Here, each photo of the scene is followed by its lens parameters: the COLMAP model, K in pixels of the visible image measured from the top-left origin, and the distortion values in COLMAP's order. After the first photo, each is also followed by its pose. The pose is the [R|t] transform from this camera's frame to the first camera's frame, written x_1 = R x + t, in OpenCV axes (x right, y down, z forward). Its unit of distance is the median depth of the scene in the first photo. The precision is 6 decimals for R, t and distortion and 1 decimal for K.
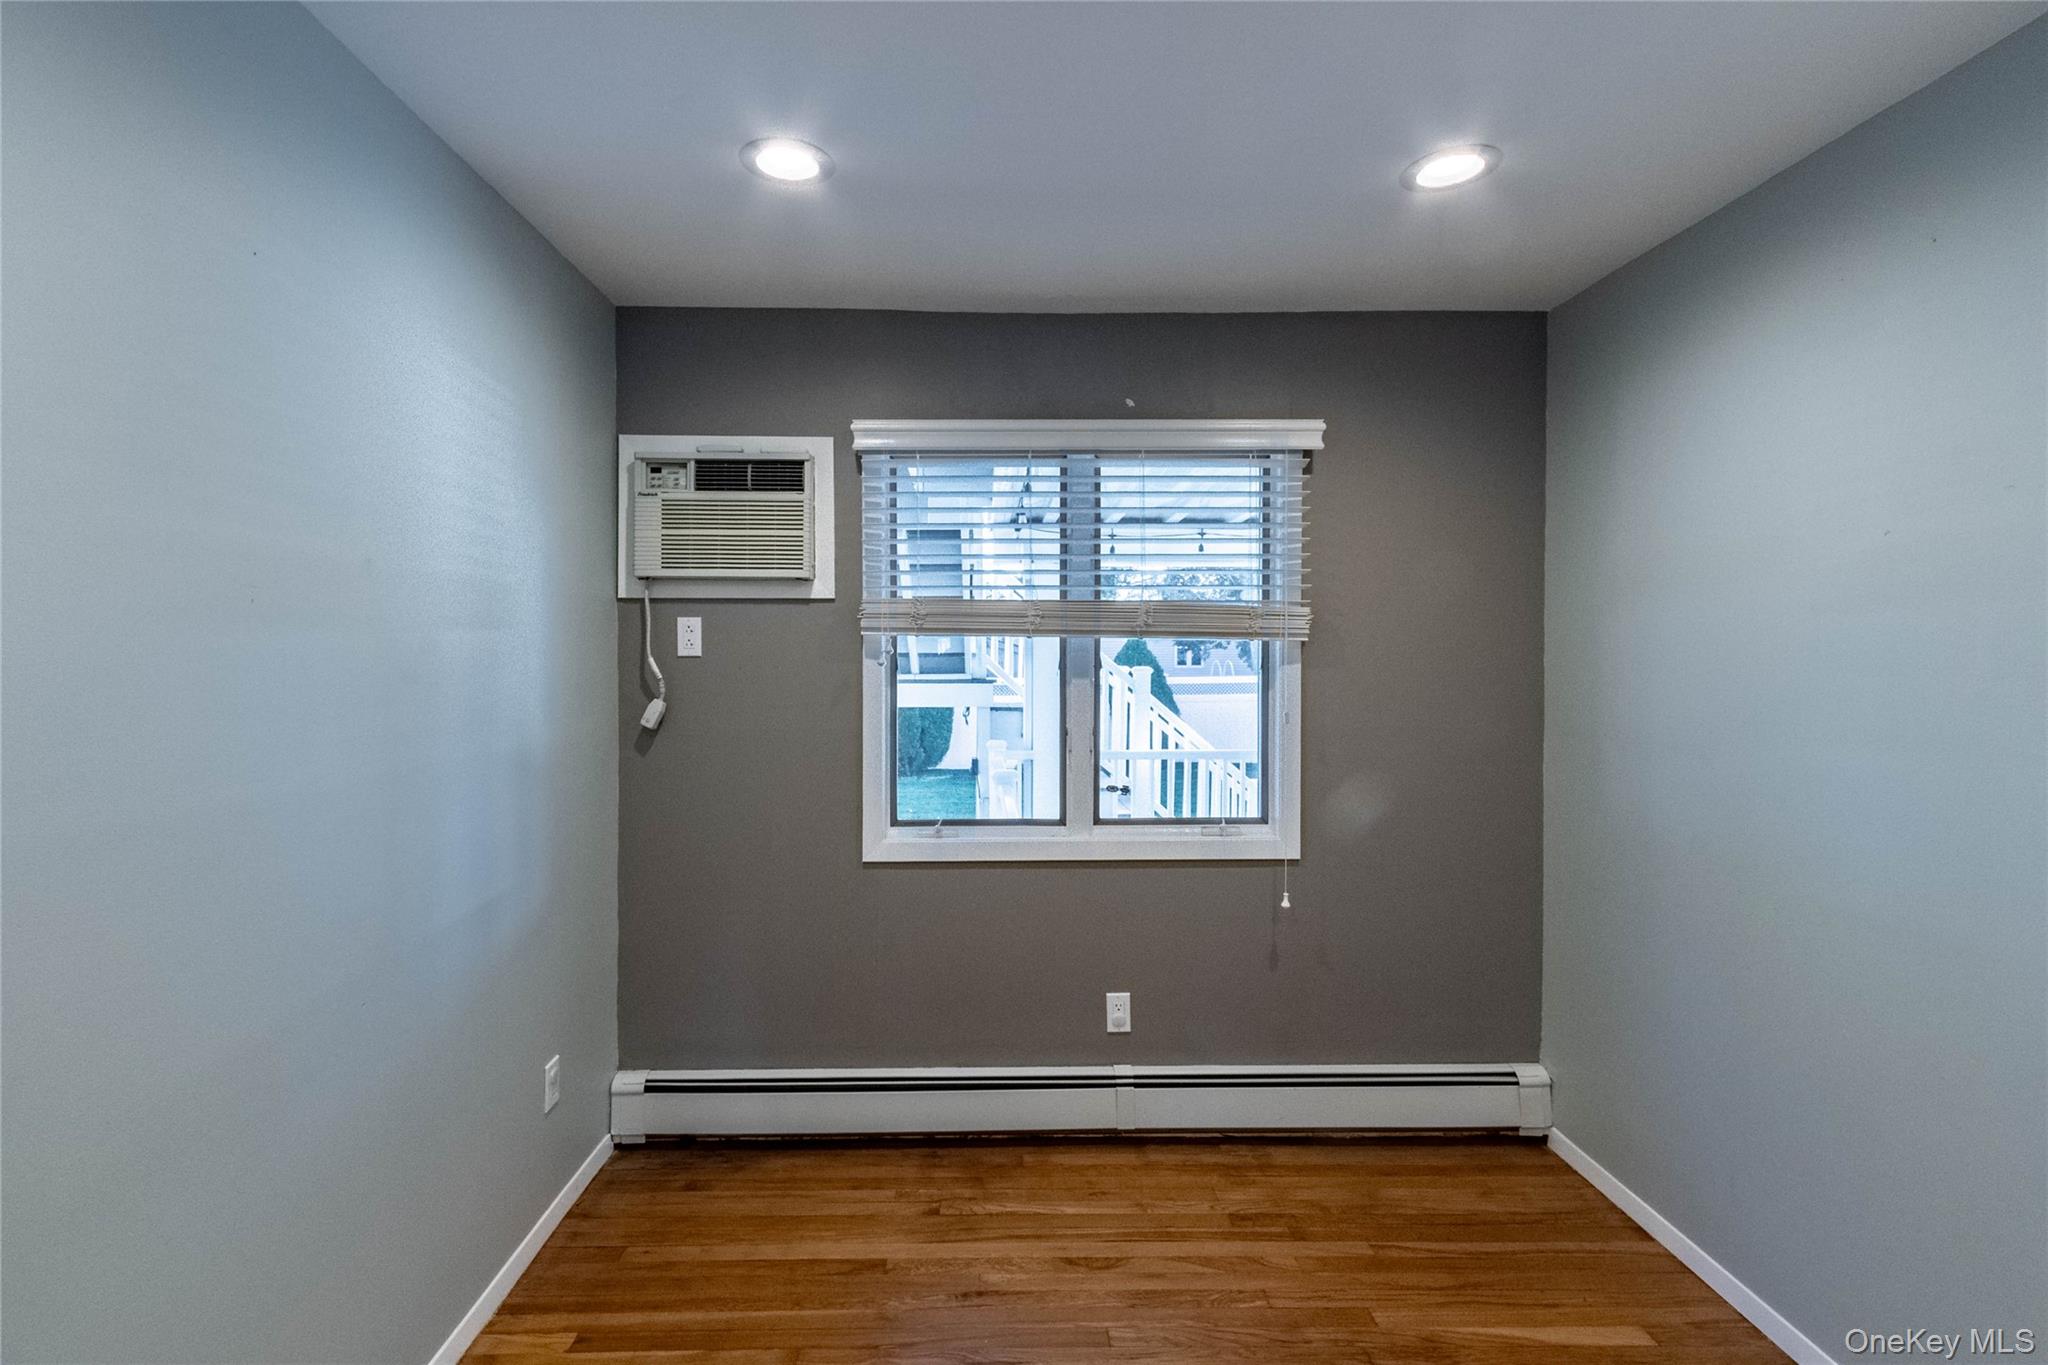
lens RADIAL K [[962.6, 0, 1020.6], [0, 962.6, 677.6], [0, 0, 1]] dist [-0.000410, -0.000745]
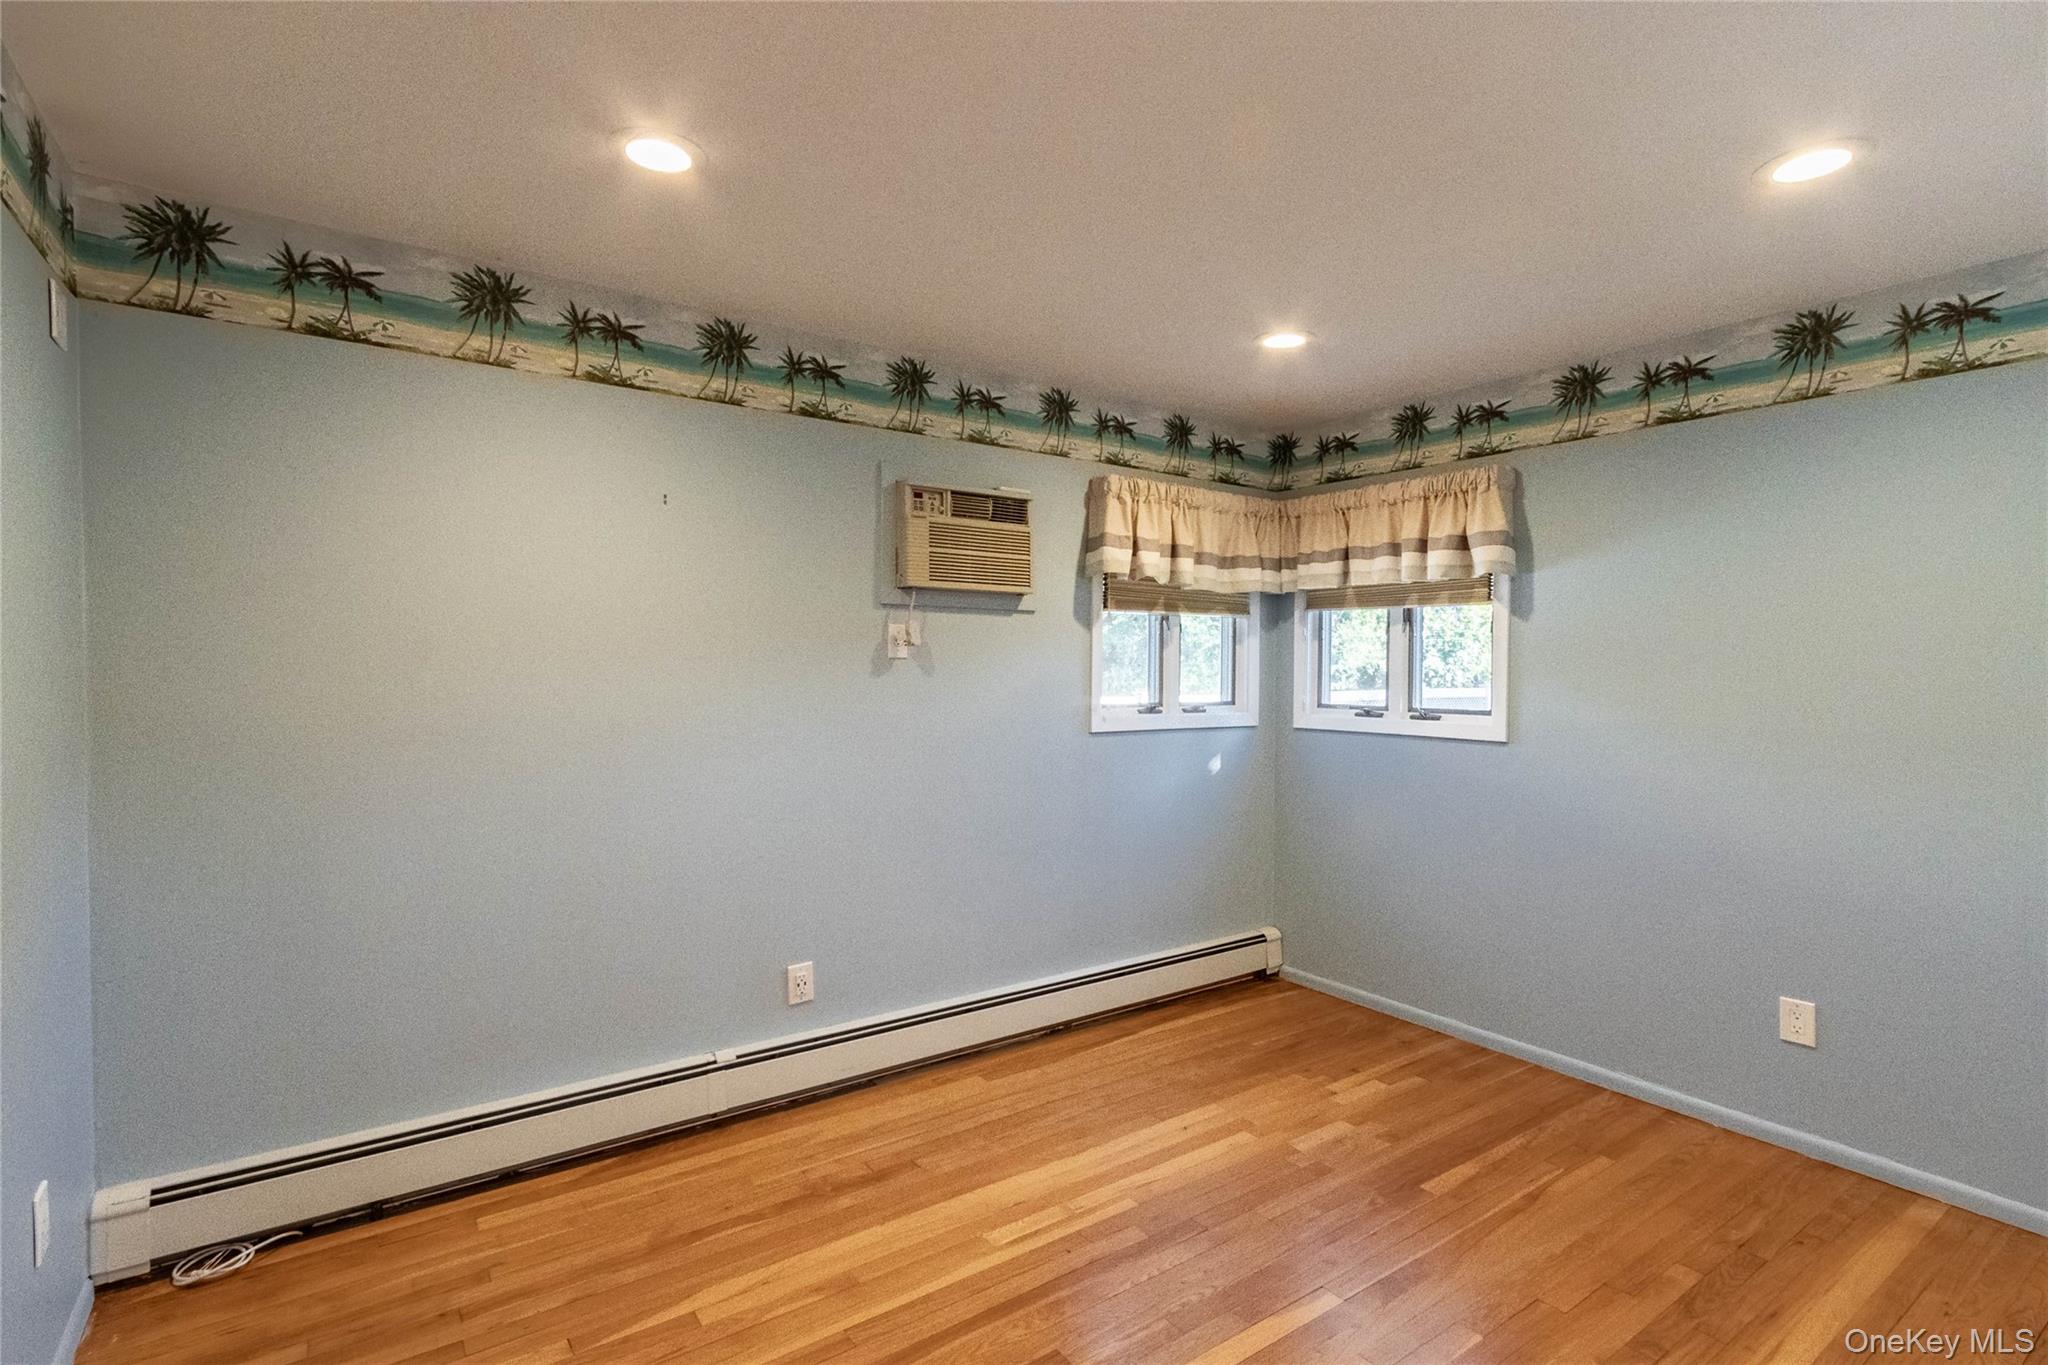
lens RADIAL K [[962.6, 0, 1003.4], [0, 962.6, 683.0], [0, 0, 1]] dist [-0.000410, -0.000745]
pose [[0.834518, -0.006274, 0.550946, -0.667533], [-0.003362, 0.999859, 0.016478, -0.005051], [-0.550971, -0.015603, 0.834378, -0.025669]]
